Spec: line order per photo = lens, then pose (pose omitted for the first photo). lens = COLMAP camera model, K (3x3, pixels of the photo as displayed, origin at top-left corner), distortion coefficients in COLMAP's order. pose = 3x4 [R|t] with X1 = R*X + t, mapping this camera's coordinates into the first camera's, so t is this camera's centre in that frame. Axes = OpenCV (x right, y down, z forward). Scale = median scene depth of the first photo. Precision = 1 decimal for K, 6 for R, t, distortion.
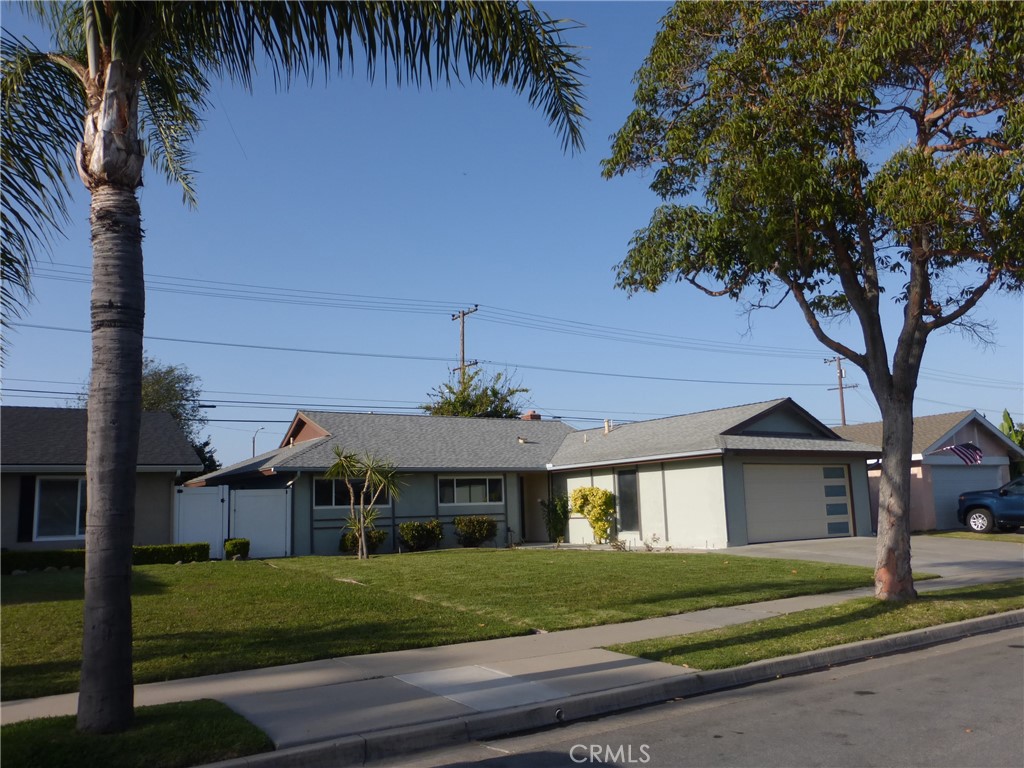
lens RADIAL K [[833.5, 0, 516.1], [0, 833.5, 378.5], [0, 0, 1]] dist [-0.030601, 0.043834]
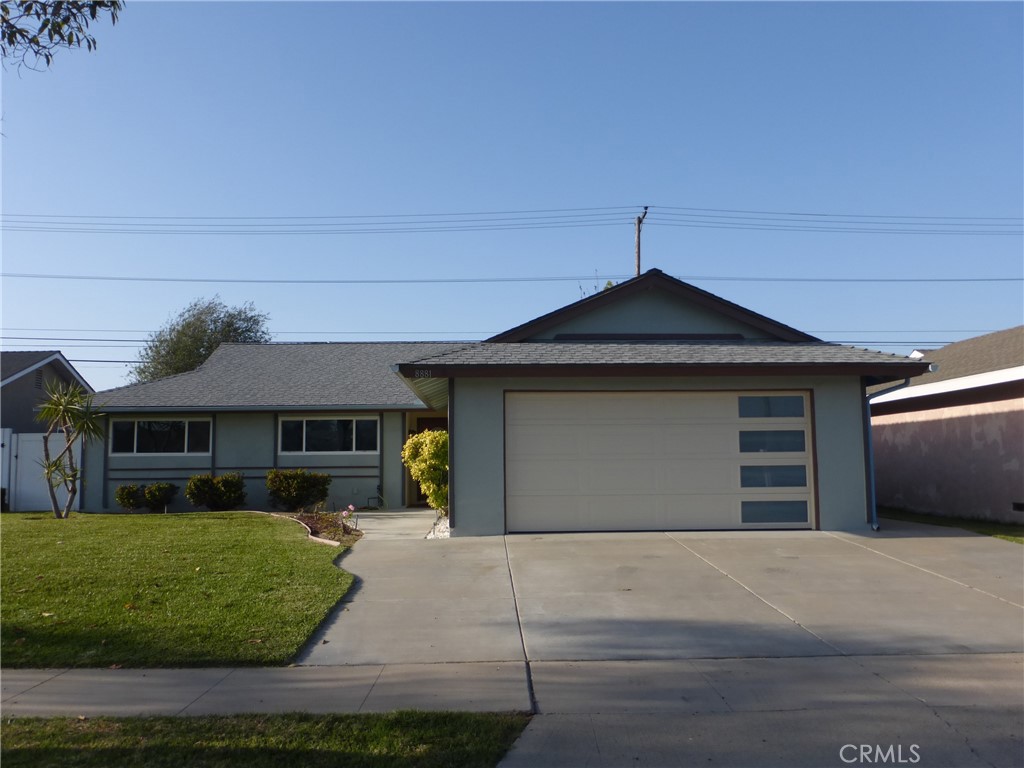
lens RADIAL K [[833.5, 0, 514.6], [0, 833.5, 386.6], [0, 0, 1]] dist [-0.030601, 0.043834]
pose [[0.850599, -0.025168, -0.525212, 0.515418], [0.064598, 0.996289, 0.056878, 0.060311], [0.521832, -0.082308, 0.849068, 0.468363]]
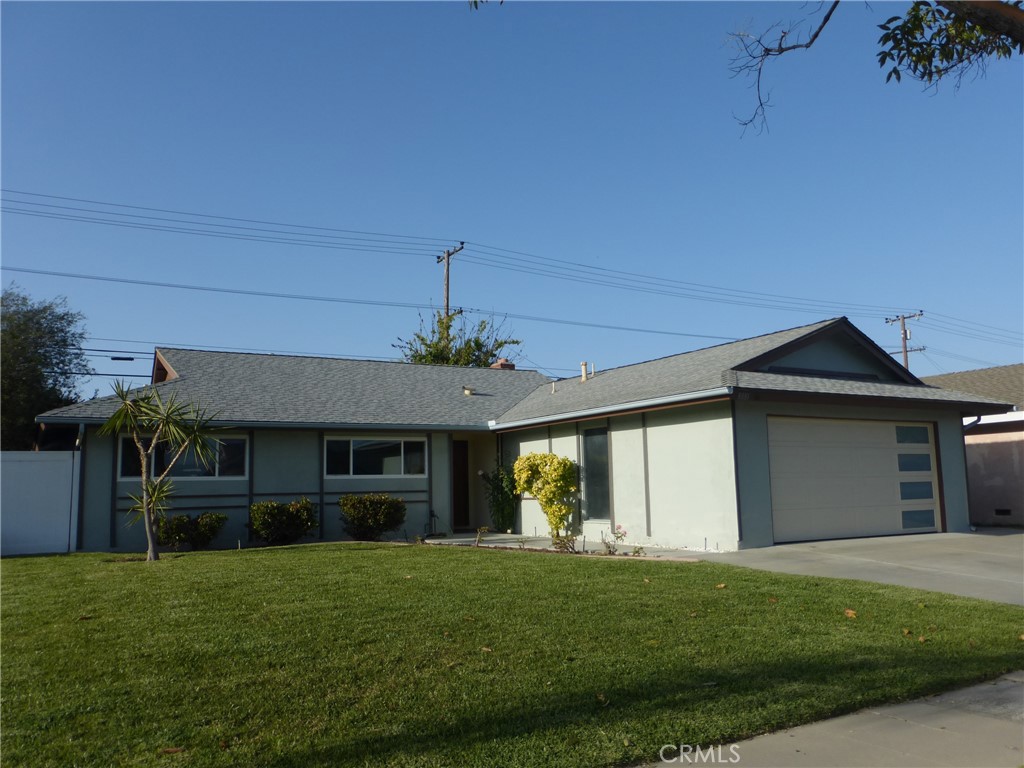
lens RADIAL K [[833.5, 0, 516.0], [0, 833.5, 384.6], [0, 0, 1]] dist [-0.030601, 0.043834]
pose [[0.998307, 0.003530, -0.058066, 0.108004], [-0.001628, 0.999462, 0.032766, 0.052775], [0.058150, -0.032616, 0.997775, 0.328818]]
